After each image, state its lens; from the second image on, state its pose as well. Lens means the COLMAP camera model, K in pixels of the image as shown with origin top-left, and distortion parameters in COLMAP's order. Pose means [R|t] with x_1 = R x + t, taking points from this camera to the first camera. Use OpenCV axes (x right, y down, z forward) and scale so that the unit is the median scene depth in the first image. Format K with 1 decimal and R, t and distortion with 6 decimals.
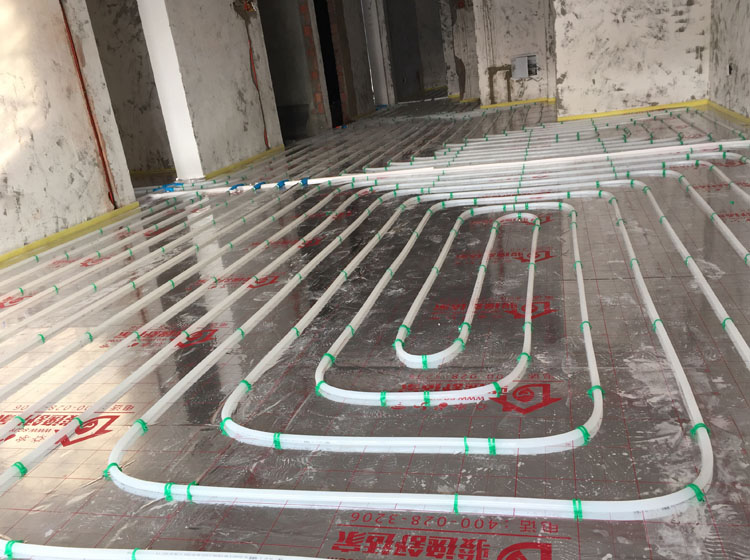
lens RADIAL K [[652.8, 0, 399.9], [0, 652.8, 279.9], [0, 0, 1]] dist [0.005479, -0.055193]
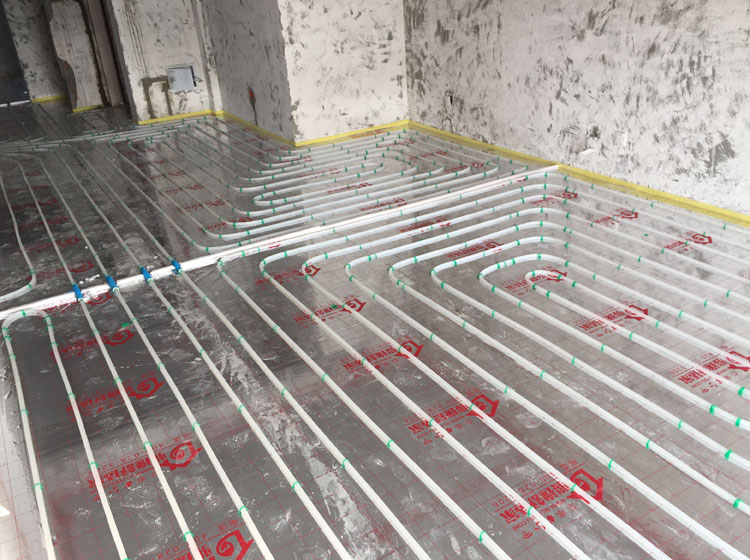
lens RADIAL K [[652.8, 0, 399.9], [0, 652.8, 279.9], [0, 0, 1]] dist [0.005479, -0.055193]
pose [[0.703126, -0.222697, 0.675292, -0.401200], [0.185744, 0.974241, 0.127883, -0.144334], [-0.686376, 0.035513, 0.726379, 0.150920]]
